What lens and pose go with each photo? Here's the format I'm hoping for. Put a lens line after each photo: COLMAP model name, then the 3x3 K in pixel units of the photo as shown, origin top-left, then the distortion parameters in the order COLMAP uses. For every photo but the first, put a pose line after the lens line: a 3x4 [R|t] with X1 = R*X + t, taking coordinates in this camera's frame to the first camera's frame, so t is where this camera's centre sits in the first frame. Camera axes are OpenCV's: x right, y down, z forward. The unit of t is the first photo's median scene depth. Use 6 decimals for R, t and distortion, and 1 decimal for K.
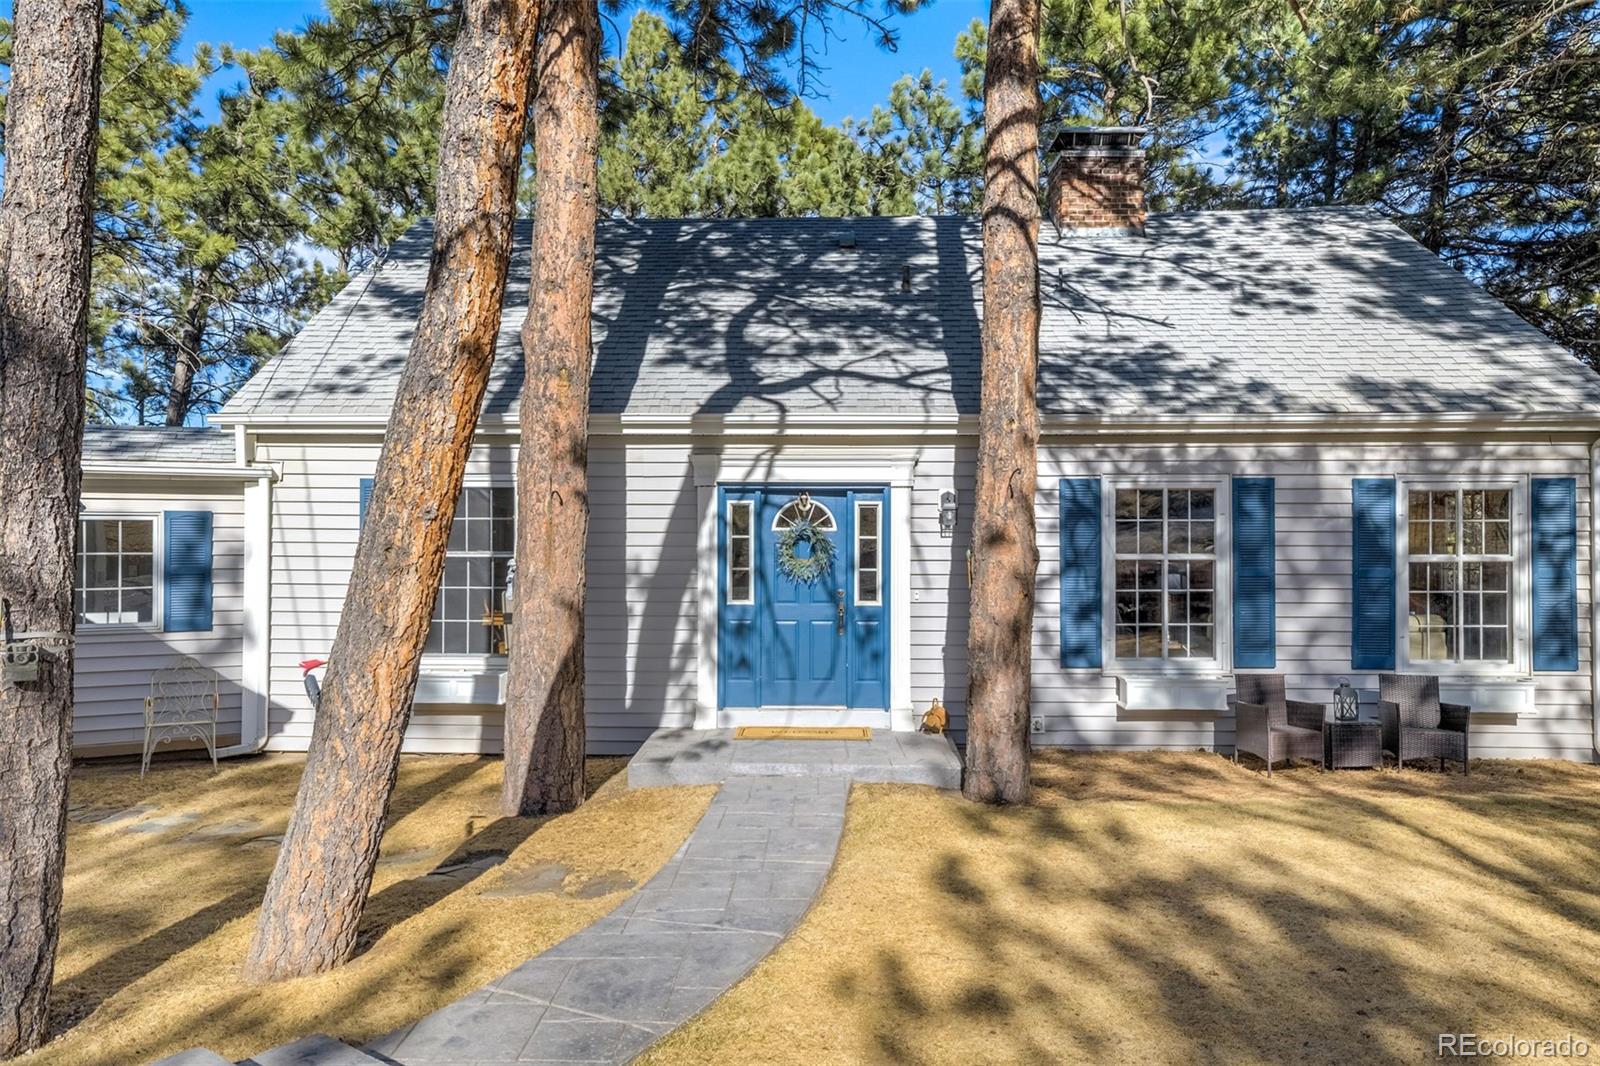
lens RADIAL K [[1069.1, 0, 800.8], [0, 1069.1, 523.6], [0, 0, 1]] dist [-0.009132, 0.005791]
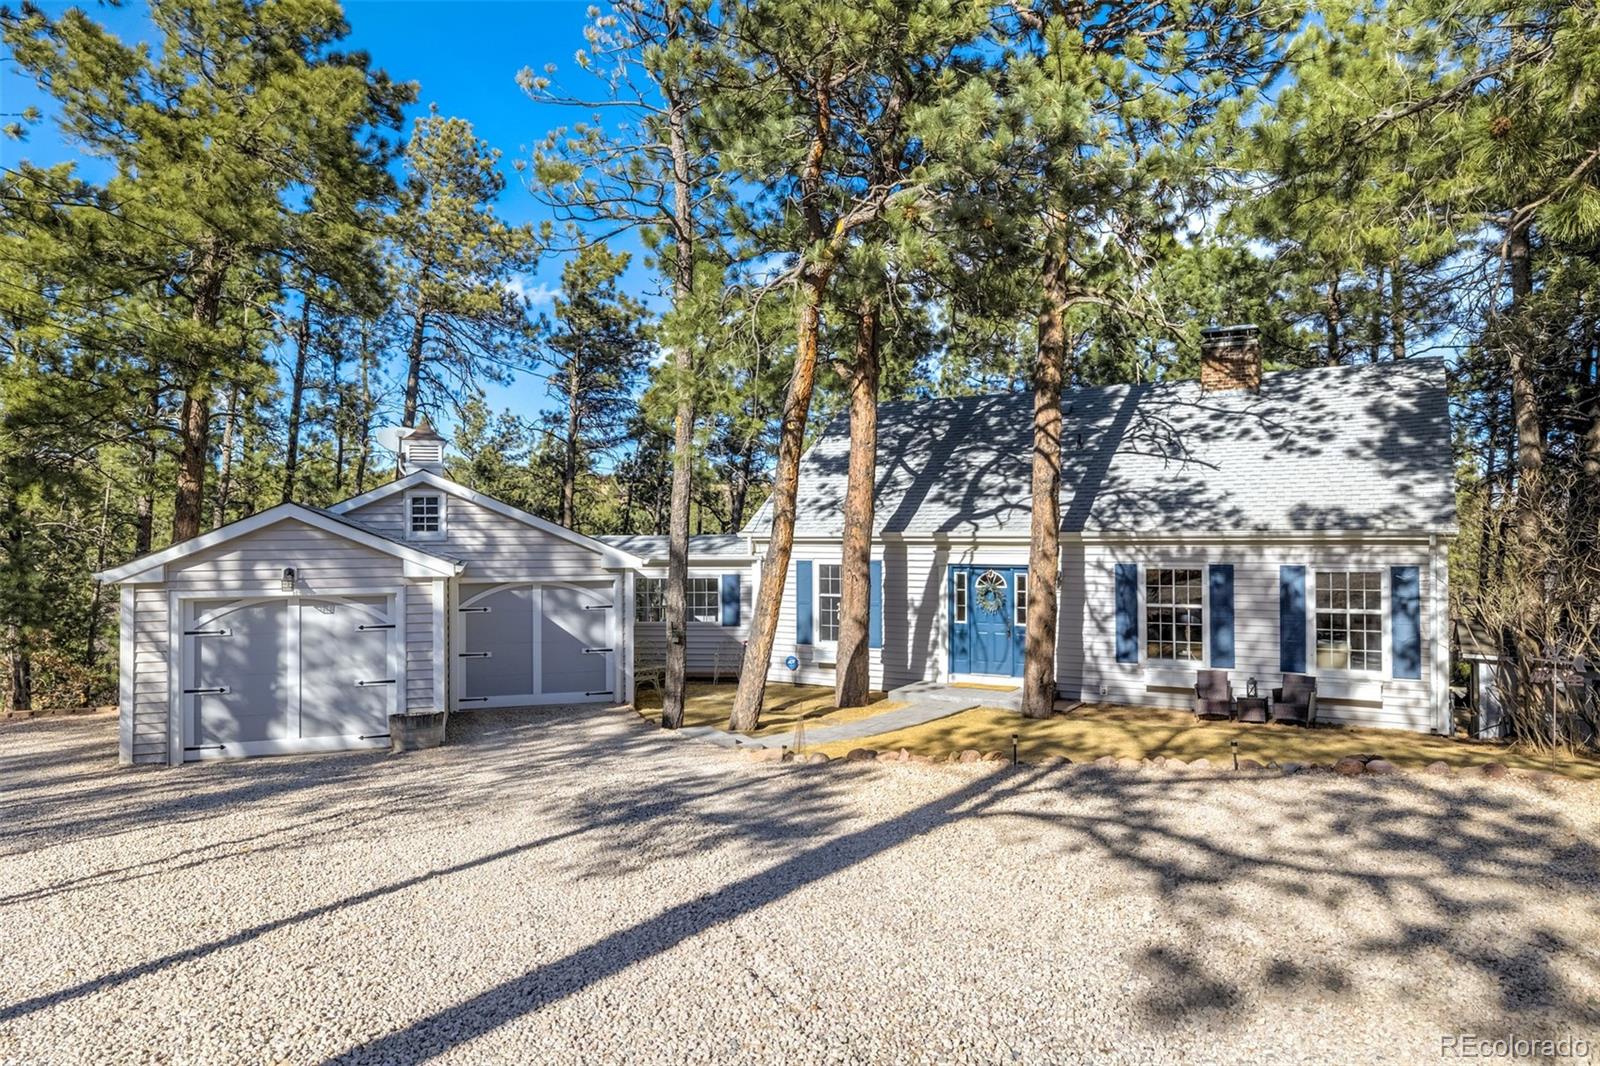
lens RADIAL K [[1070.1, 0, 796.3], [0, 1070.1, 529.7], [0, 0, 1]] dist [-0.091995, -0.004727]
pose [[0.872989, -0.001602, -0.487736, 0.667388], [0.008378, 0.999896, 0.011711, -0.129497], [0.487667, -0.014310, 0.872912, -0.936669]]
